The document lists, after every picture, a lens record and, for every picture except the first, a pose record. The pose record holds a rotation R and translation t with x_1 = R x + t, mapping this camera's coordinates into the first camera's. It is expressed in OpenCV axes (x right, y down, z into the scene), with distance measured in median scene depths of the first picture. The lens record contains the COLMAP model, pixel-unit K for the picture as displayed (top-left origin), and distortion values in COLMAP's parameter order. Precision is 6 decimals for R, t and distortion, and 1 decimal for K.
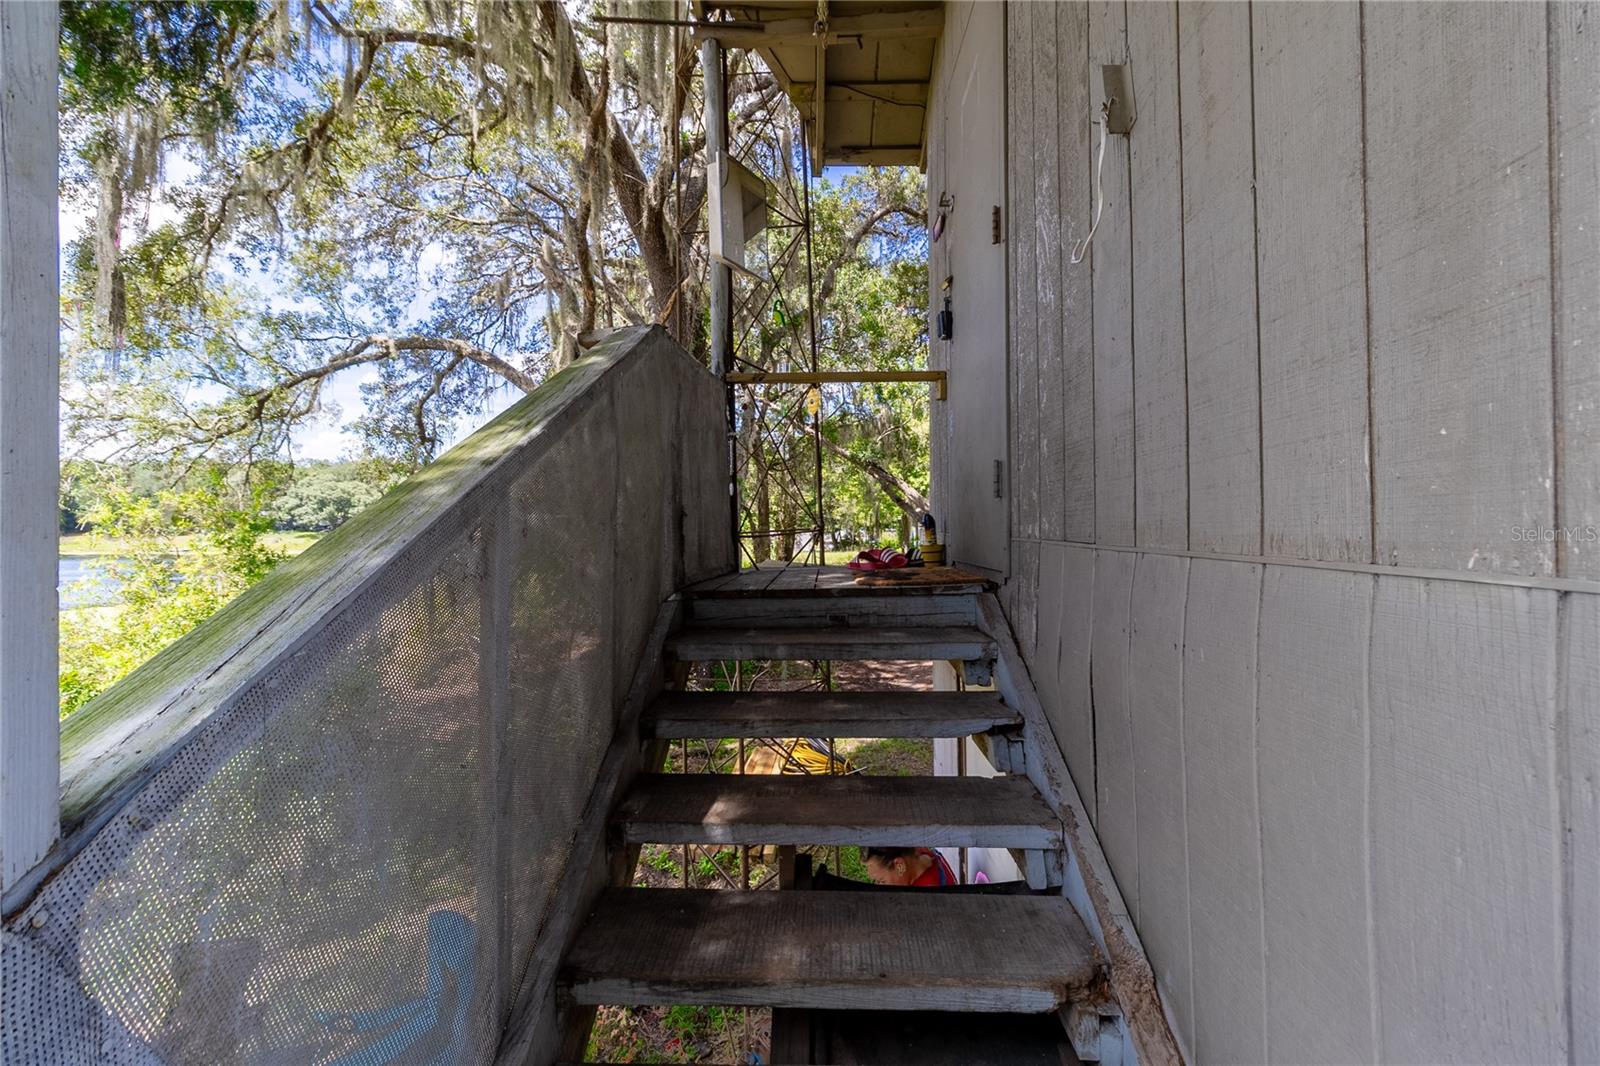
lens RADIAL K [[739.5, 0, 802.6], [0, 739.5, 532.8], [0, 0, 1]] dist [0.002388, 0.000356]
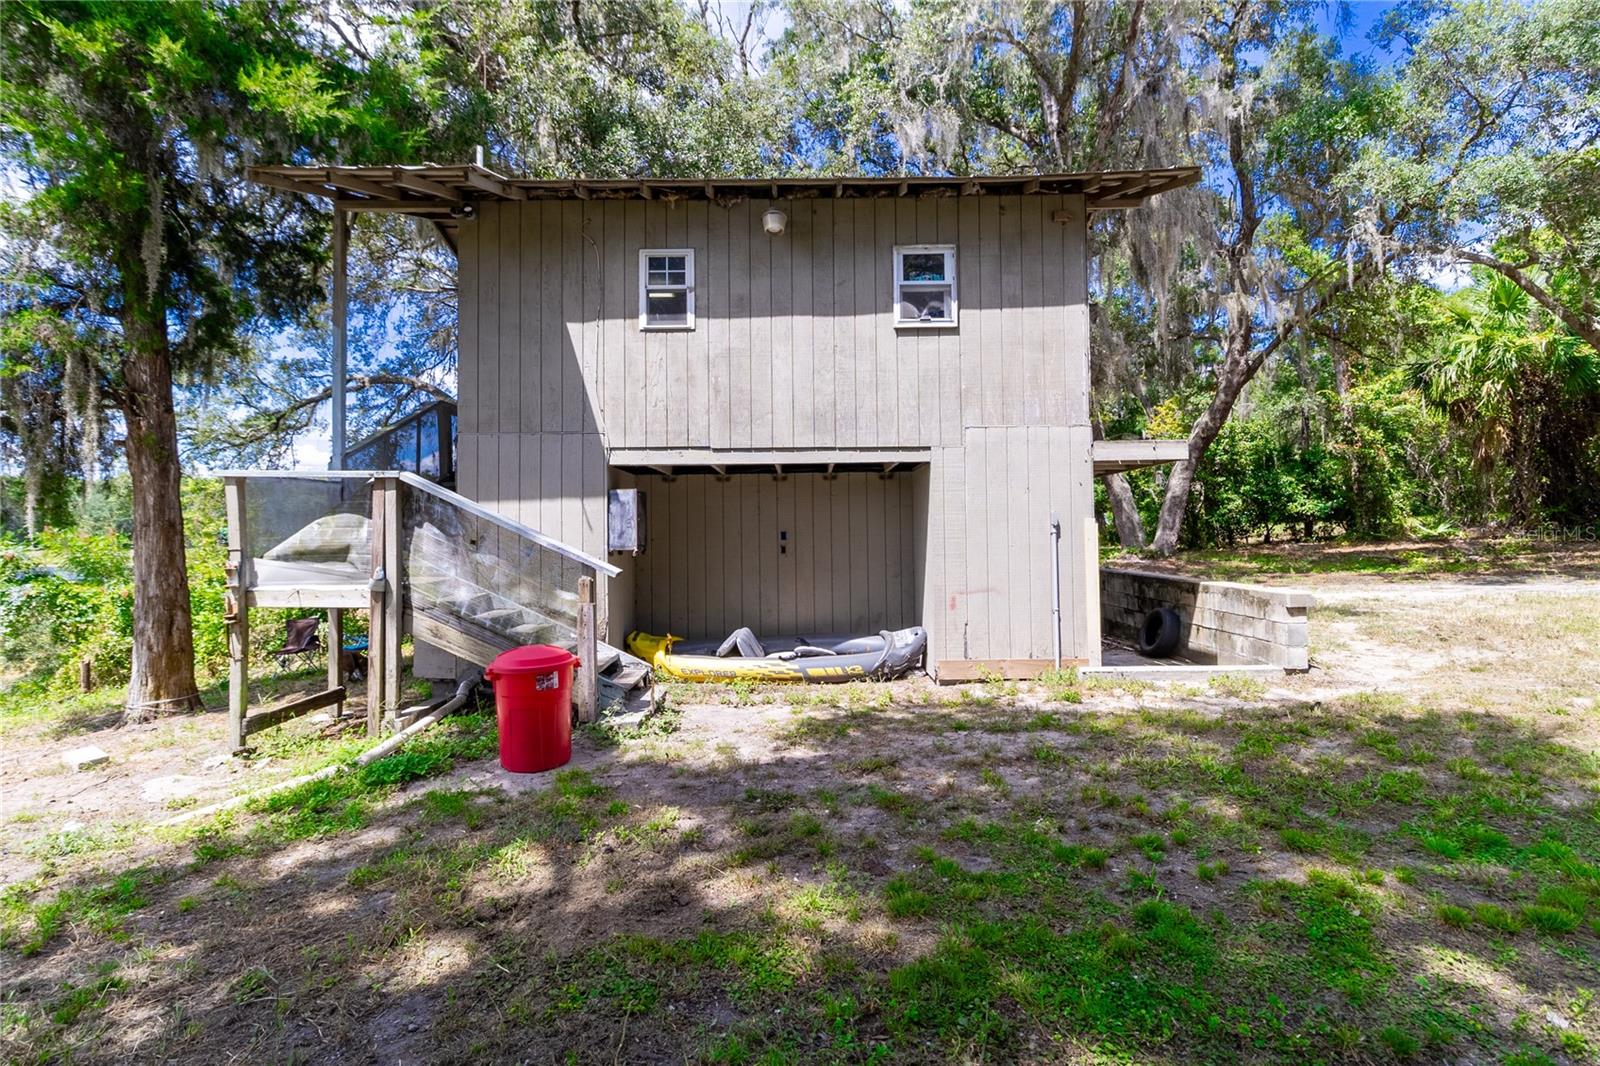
lens RADIAL K [[739.5, 0, 797.6], [0, 739.5, 531.8], [0, 0, 1]] dist [0.002388, 0.000356]
pose [[0.999699, -0.002222, 0.024416, 0.258726], [0.002713, 0.999795, -0.020071, 0.077132], [-0.024366, 0.020132, 0.999500, -0.473989]]
